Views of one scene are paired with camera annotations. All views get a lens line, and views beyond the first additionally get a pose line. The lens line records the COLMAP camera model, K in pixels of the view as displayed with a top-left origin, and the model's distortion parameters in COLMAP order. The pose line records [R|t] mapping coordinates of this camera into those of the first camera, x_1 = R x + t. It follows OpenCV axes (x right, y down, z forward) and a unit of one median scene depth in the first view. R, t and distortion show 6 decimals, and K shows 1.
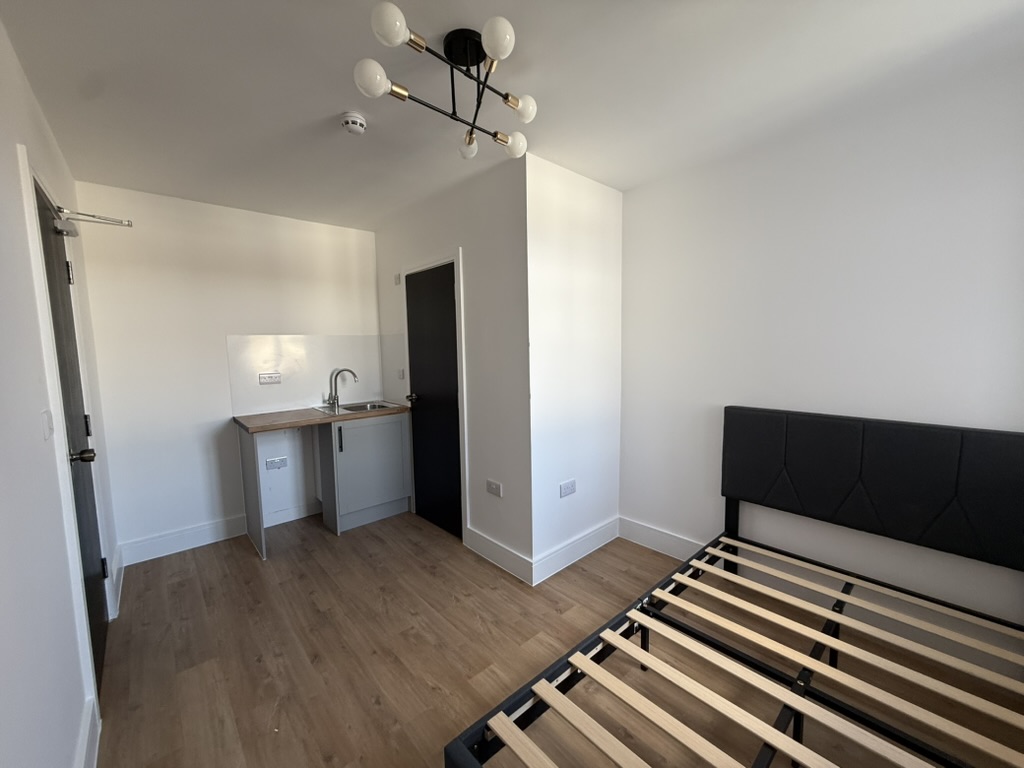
lens RADIAL K [[409.0, 0, 509.0], [0, 409.0, 383.8], [0, 0, 1]] dist [0.001393, -0.000055]
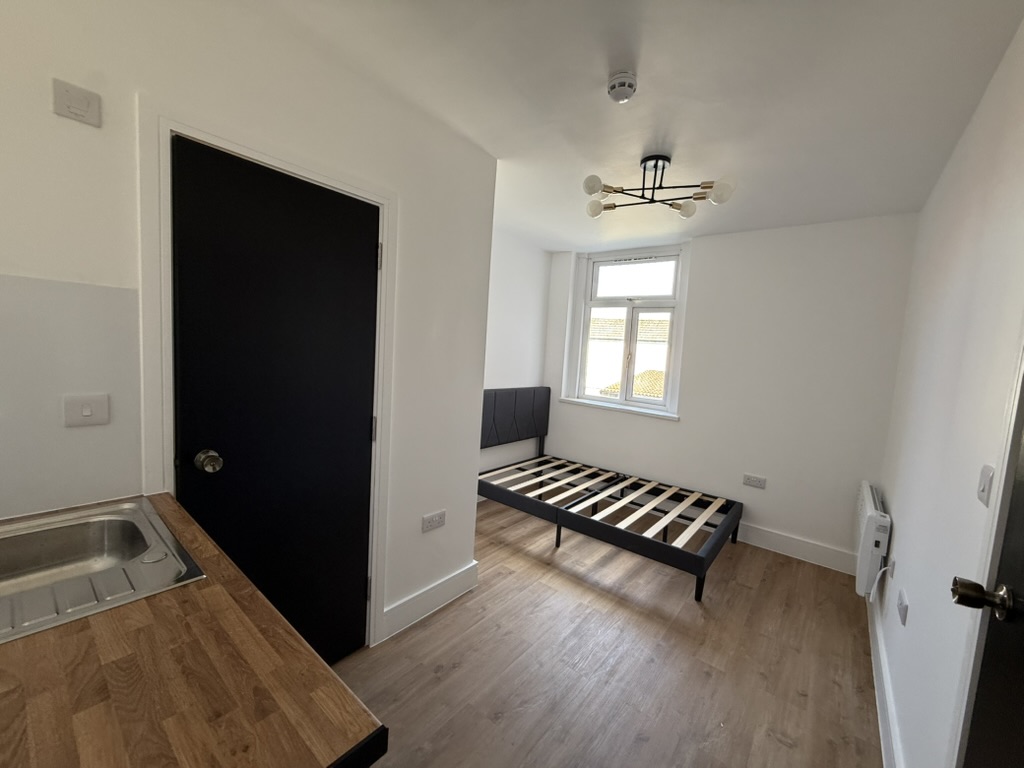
lens RADIAL K [[409.0, 0, 509.0], [0, 409.0, 383.8], [0, 0, 1]] dist [0.001393, -0.000055]
pose [[-0.160967, -0.076110, 0.984021, -0.847471], [0.034122, 0.995997, 0.082618, -0.081034], [-0.986370, 0.046875, -0.157726, 0.973322]]
